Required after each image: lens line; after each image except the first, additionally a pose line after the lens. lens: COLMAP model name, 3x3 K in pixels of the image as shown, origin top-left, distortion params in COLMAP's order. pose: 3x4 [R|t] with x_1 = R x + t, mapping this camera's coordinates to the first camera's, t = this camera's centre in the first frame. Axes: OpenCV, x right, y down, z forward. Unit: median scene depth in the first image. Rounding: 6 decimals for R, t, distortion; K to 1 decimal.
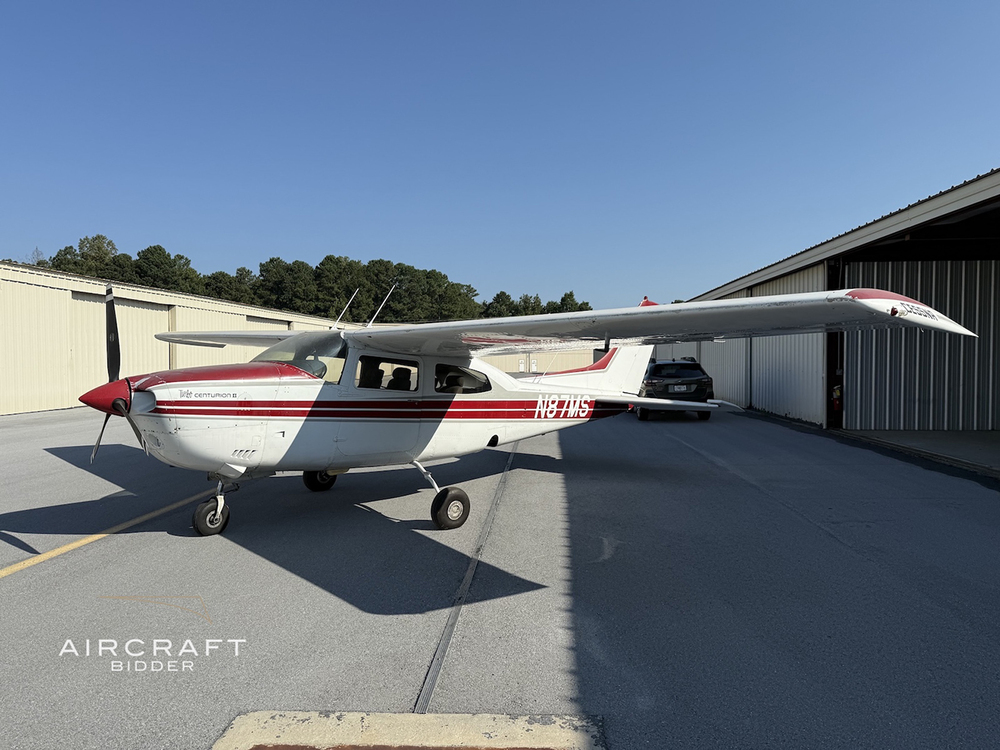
lens RADIAL K [[705.2, 0, 499.0], [0, 705.2, 375.2], [0, 0, 1]] dist [0.031863, -0.007261]
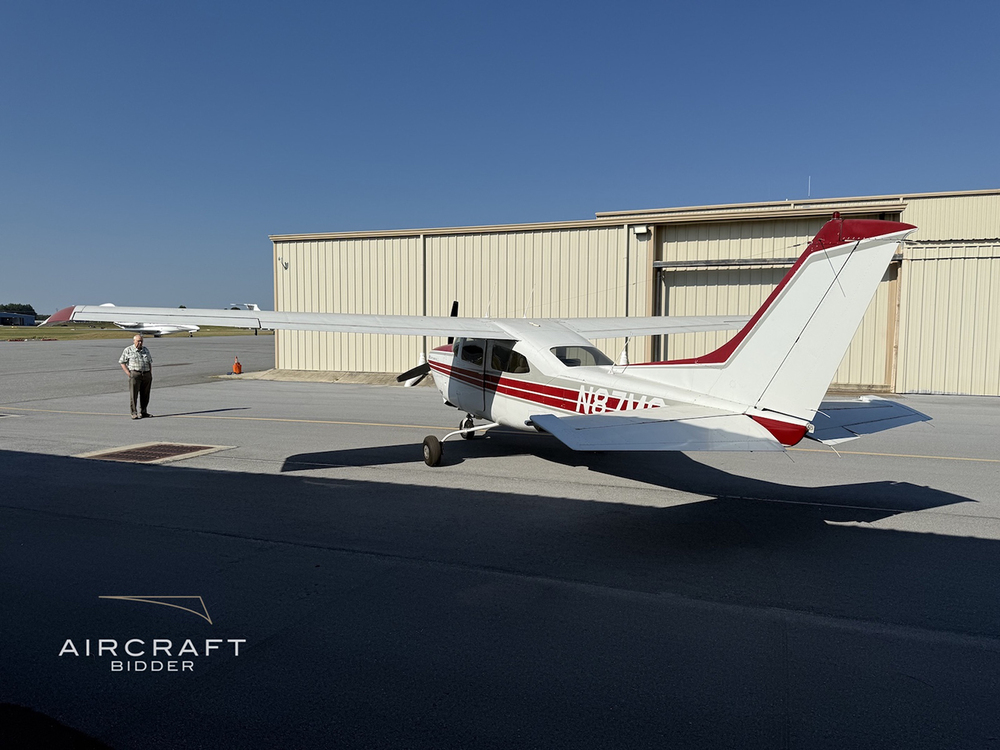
lens RADIAL K [[711.6, 0, 498.0], [0, 711.6, 380.2], [0, 0, 1]] dist [0.035411, -0.000832]
pose [[-0.299908, 0.061266, -0.951999, 1.026509], [-0.028170, 0.996932, 0.073032, -0.042963], [0.953552, 0.048721, -0.297262, 1.327236]]
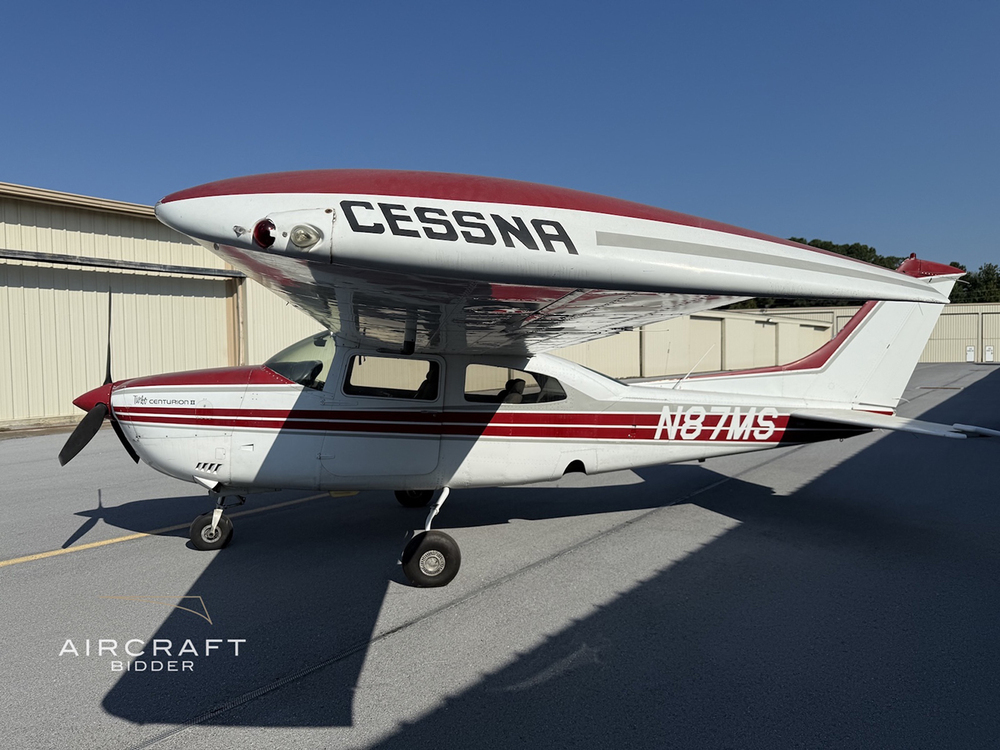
lens RADIAL K [[705.2, 0, 498.6], [0, 705.2, 369.5], [0, 0, 1]] dist [0.031863, -0.007261]
pose [[0.829510, 0.005155, -0.558468, 0.360596], [-0.000956, 0.999969, 0.007810, -0.016462], [0.558491, -0.005944, 0.829489, 0.369753]]
